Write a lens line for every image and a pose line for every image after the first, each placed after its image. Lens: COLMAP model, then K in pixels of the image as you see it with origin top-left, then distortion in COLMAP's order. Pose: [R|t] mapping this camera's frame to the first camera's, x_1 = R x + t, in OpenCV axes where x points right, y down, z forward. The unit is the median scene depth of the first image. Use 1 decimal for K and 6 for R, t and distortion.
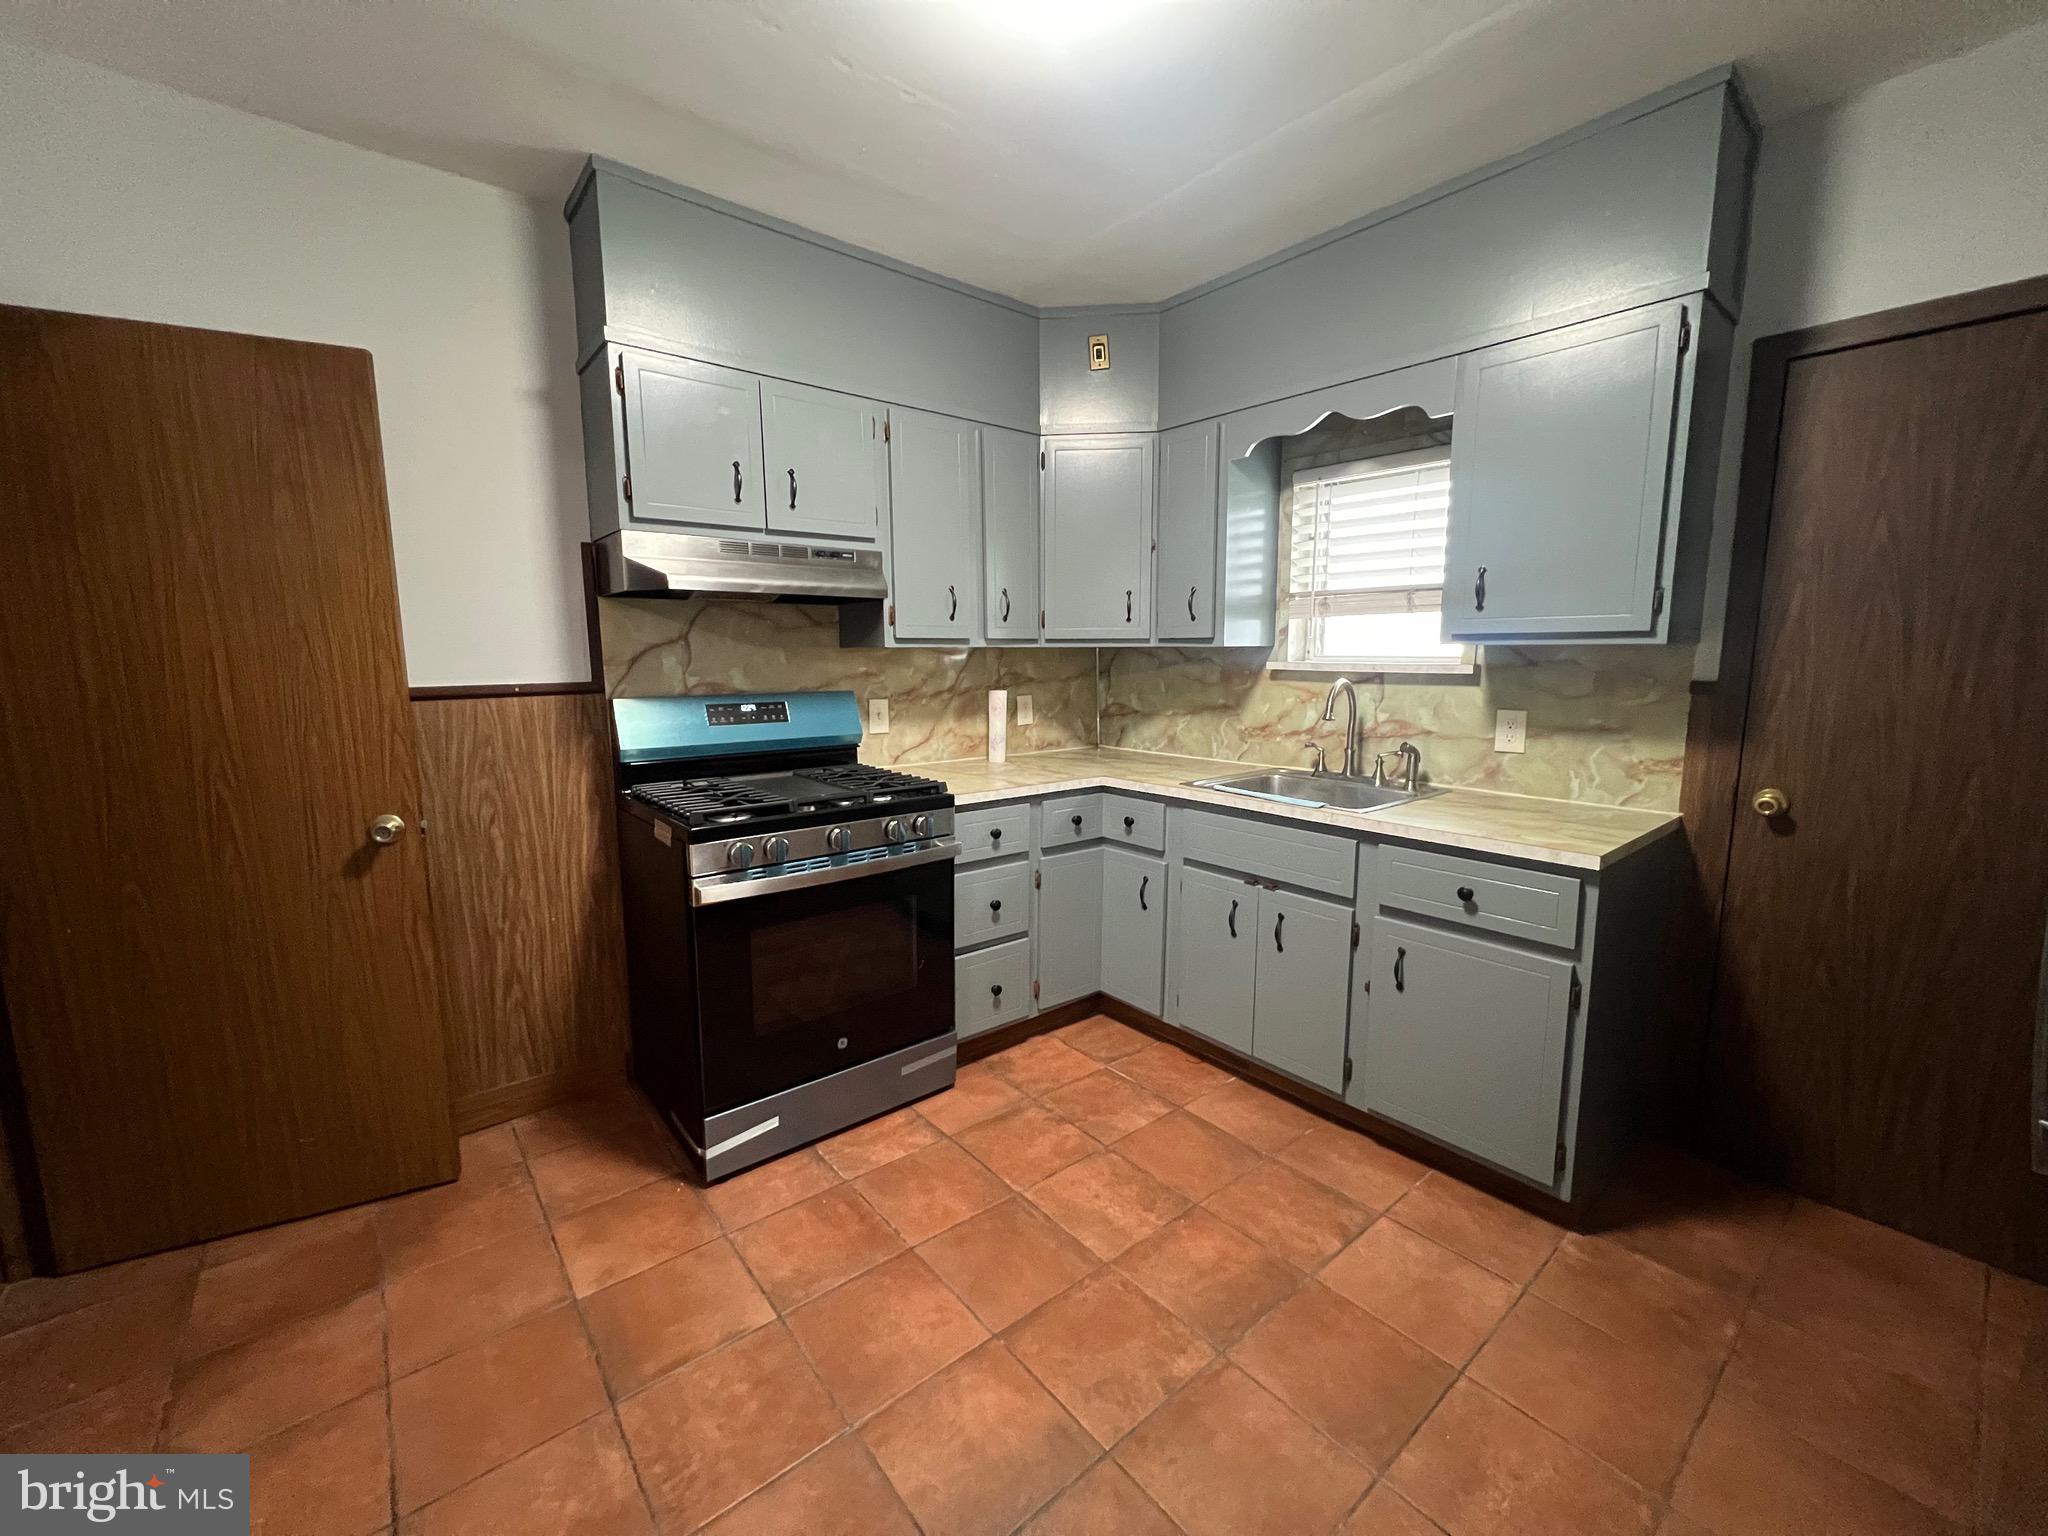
lens RADIAL K [[818.0, 0, 1019.7], [0, 818.0, 766.4], [0, 0, 1]] dist [-0.005420, 0.001750]
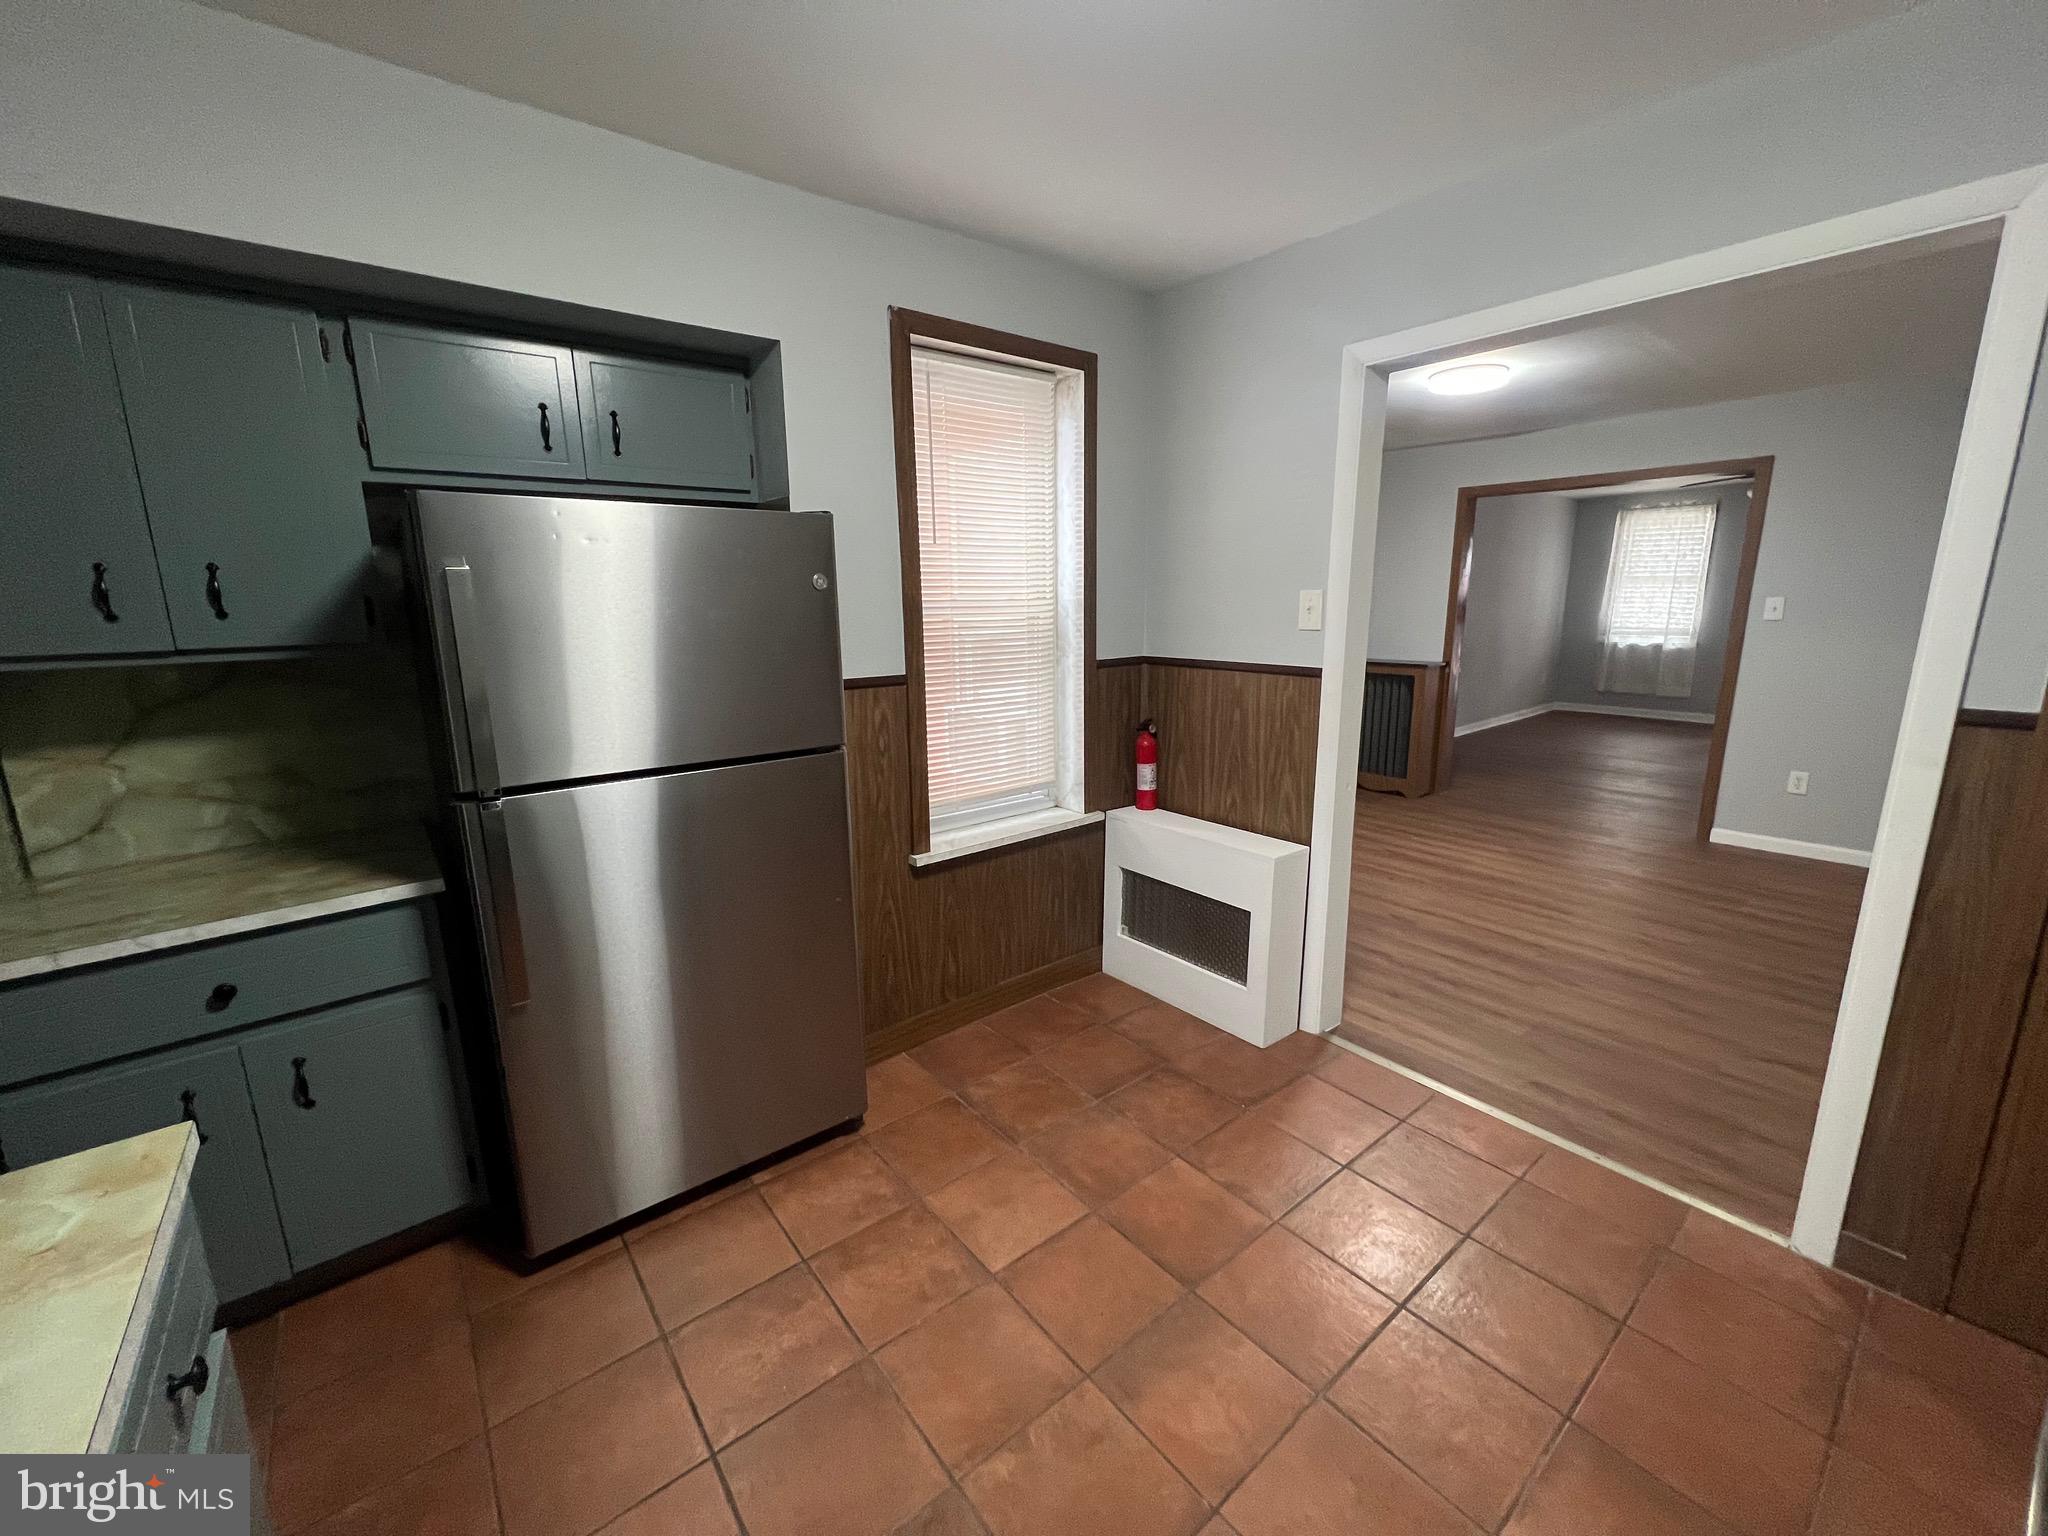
lens RADIAL K [[818.0, 0, 1020.3], [0, 818.0, 757.6], [0, 0, 1]] dist [-0.005420, 0.001750]
pose [[-0.999705, 0.016278, 0.018054, 0.104409], [0.021344, 0.943238, 0.331432, -0.231780], [-0.011634, 0.331719, -0.943306, 1.115470]]
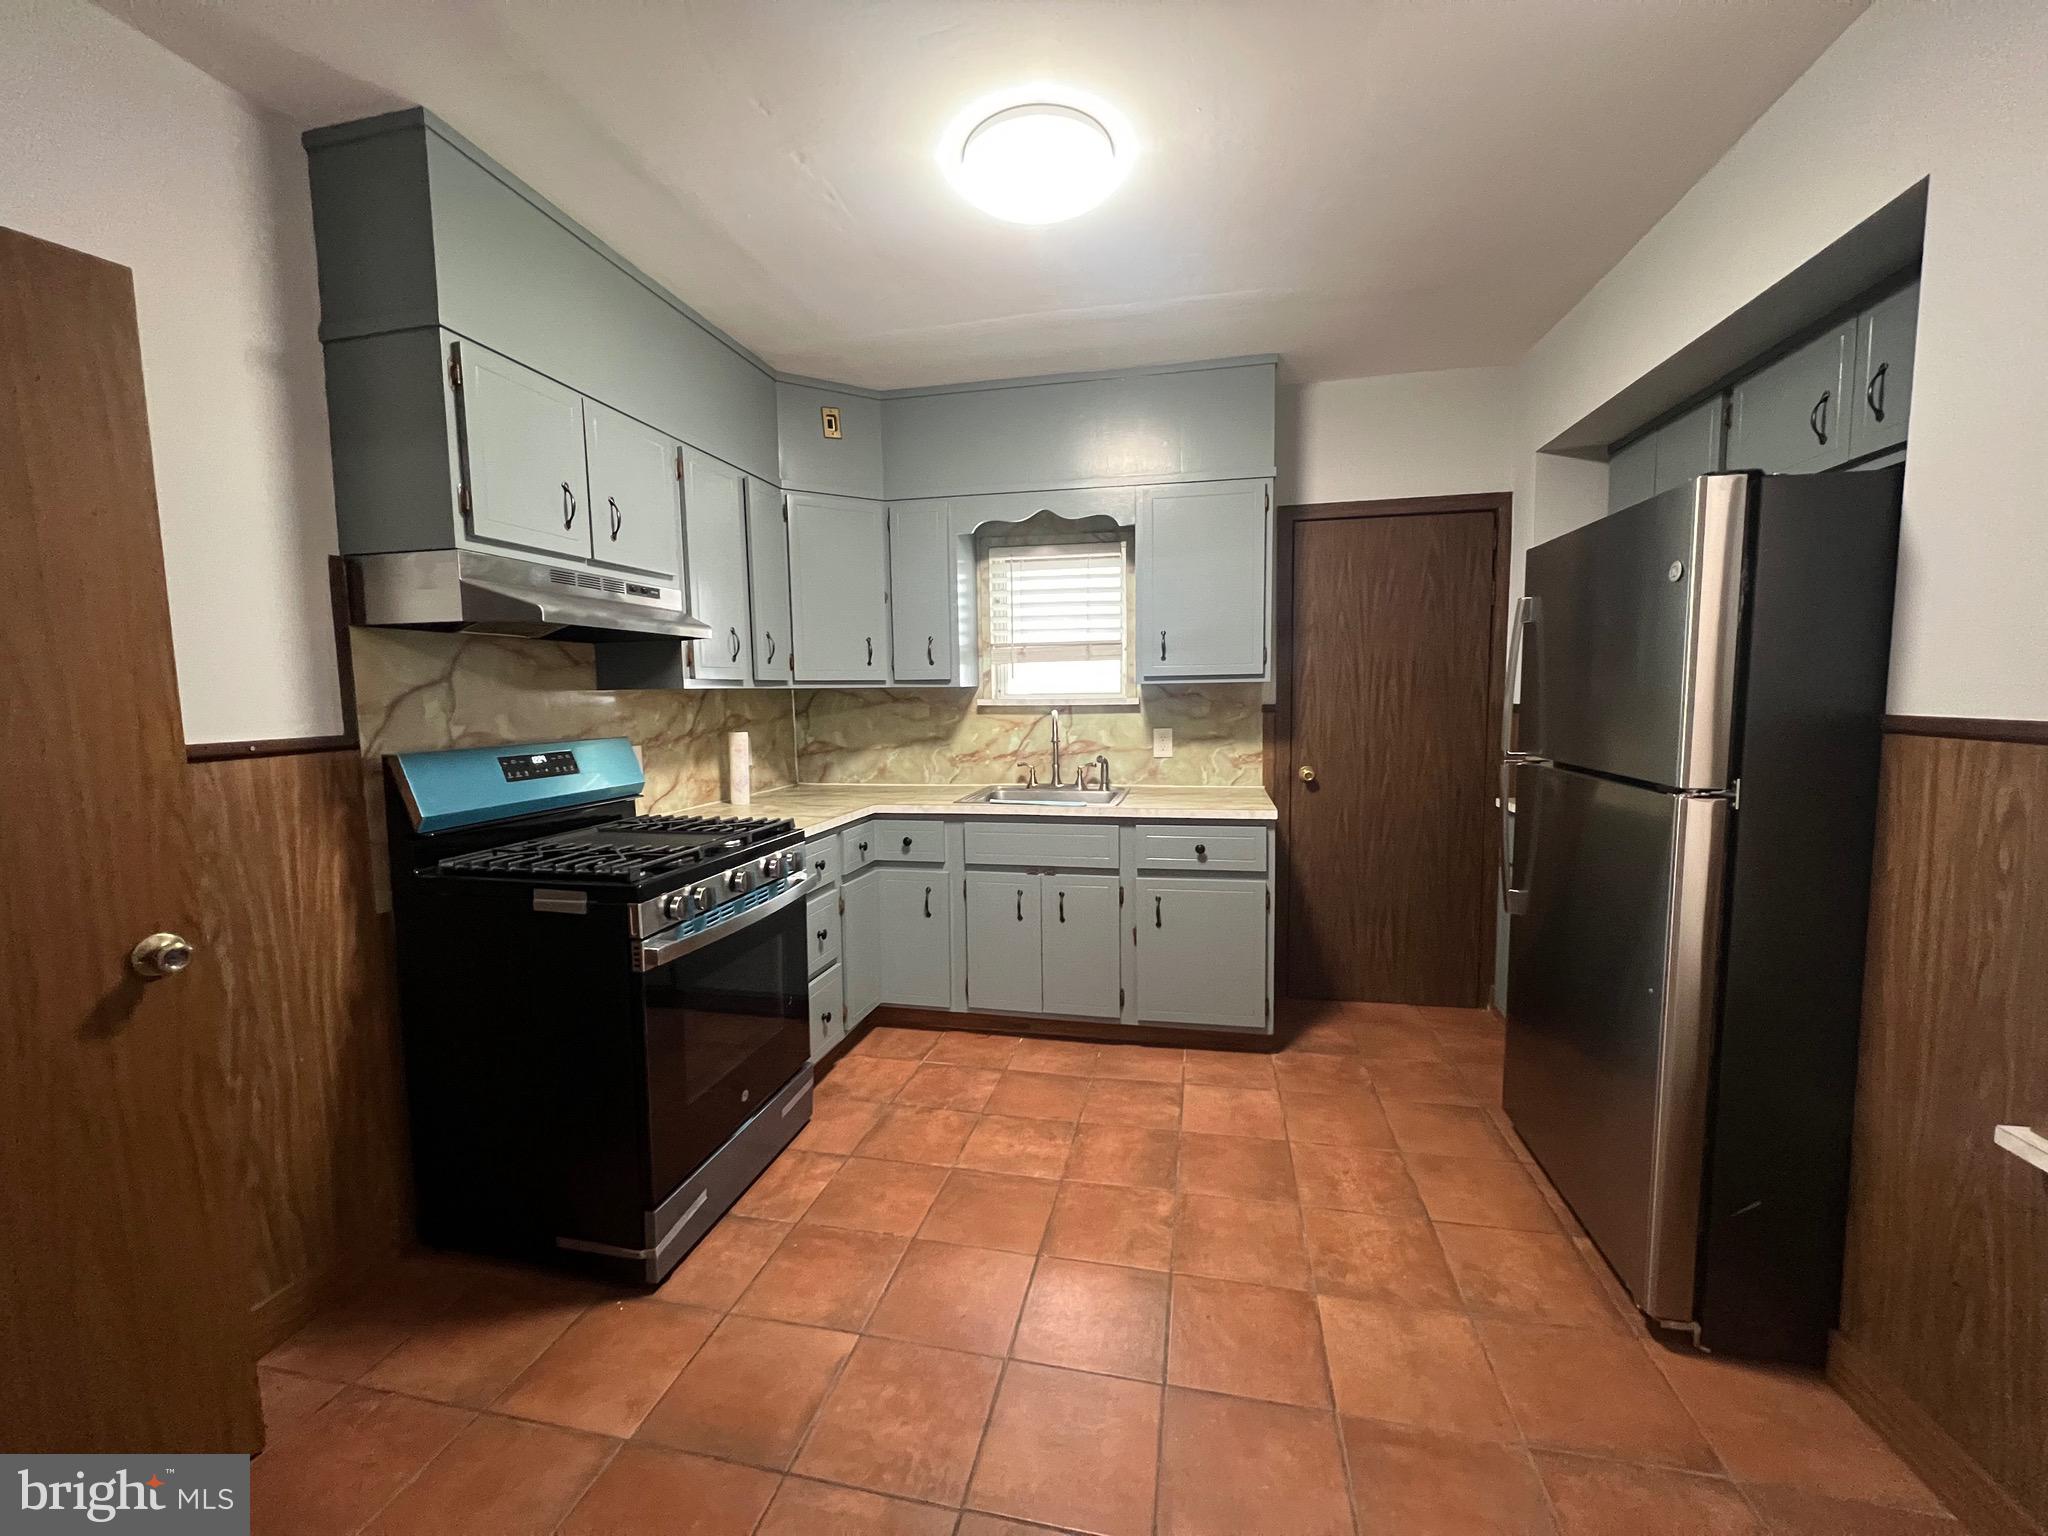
lens RADIAL K [[818.0, 0, 1024.7], [0, 818.0, 765.5], [0, 0, 1]] dist [-0.005420, 0.001750]
pose [[0.785157, -0.064284, 0.615952, -0.534064], [0.098976, 0.994839, -0.022339, 0.005782], [-0.611337, 0.078504, 0.787467, 0.009137]]
